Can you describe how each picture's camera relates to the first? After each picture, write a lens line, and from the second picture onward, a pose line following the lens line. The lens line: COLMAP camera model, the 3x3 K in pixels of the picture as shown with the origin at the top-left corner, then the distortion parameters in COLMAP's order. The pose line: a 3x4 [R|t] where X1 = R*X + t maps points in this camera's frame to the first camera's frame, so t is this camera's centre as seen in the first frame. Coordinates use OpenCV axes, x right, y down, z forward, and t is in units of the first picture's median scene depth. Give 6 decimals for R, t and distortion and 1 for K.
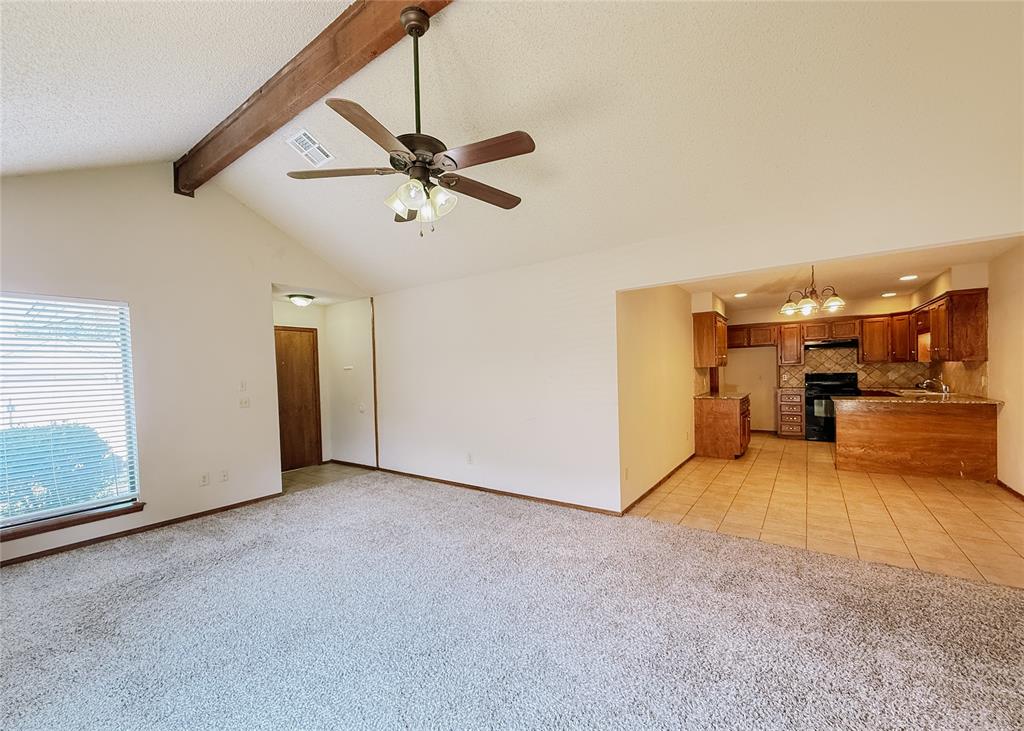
lens RADIAL K [[416.1, 0, 516.7], [0, 416.1, 367.2], [0, 0, 1]] dist [0.001356, -0.000069]
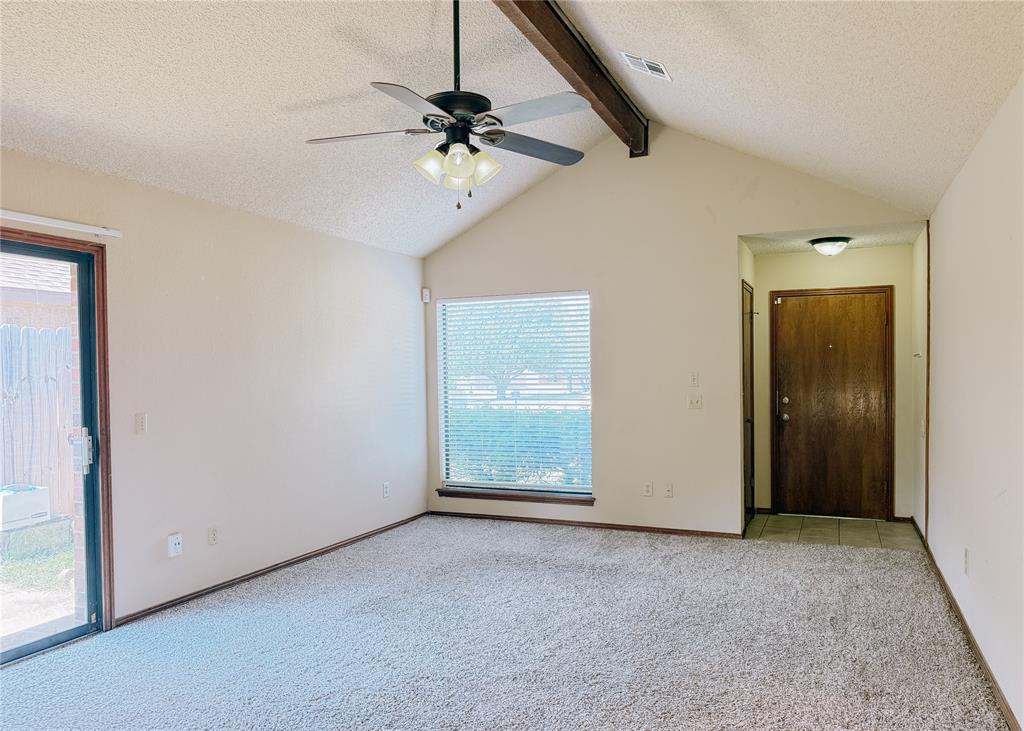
lens RADIAL K [[748.6, 0, 512.1], [0, 748.6, 368.1], [0, 0, 1]] dist [-0.001070, -0.003693]
pose [[0.190313, 0.021881, -0.981480, 0.627055], [0.016717, 0.999534, 0.025525, -0.018316], [0.981581, -0.021265, 0.189858, 0.410208]]
